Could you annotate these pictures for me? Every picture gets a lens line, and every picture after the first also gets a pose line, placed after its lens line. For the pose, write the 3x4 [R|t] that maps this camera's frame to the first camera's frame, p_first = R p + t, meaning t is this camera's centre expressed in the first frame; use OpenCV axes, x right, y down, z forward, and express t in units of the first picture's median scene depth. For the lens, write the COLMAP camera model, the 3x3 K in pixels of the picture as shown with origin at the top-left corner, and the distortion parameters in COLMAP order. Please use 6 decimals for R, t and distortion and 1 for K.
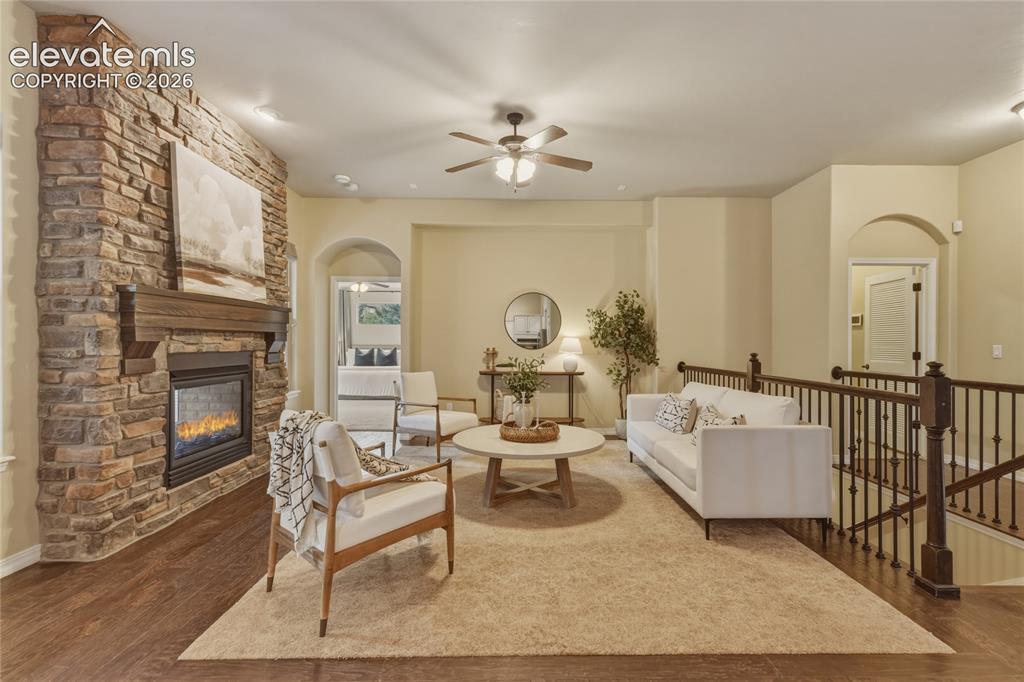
lens RADIAL K [[453.4, 0, 514.7], [0, 453.4, 342.1], [0, 0, 1]] dist [0.003010, 0.000486]
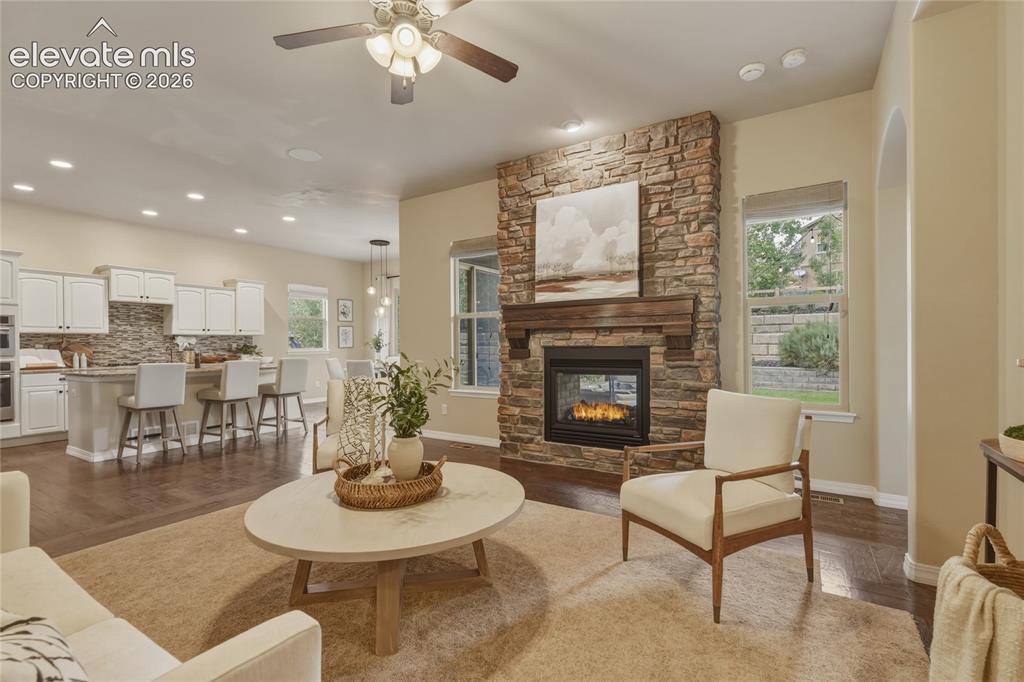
lens RADIAL K [[453.4, 0, 514.7], [0, 453.4, 342.1], [0, 0, 1]] dist [0.003010, 0.000486]
pose [[-0.529378, -0.003977, -0.848377, 0.490672], [0.005229, 0.999955, -0.007950, 0.021816], [0.848370, -0.008644, -0.529333, 1.601362]]
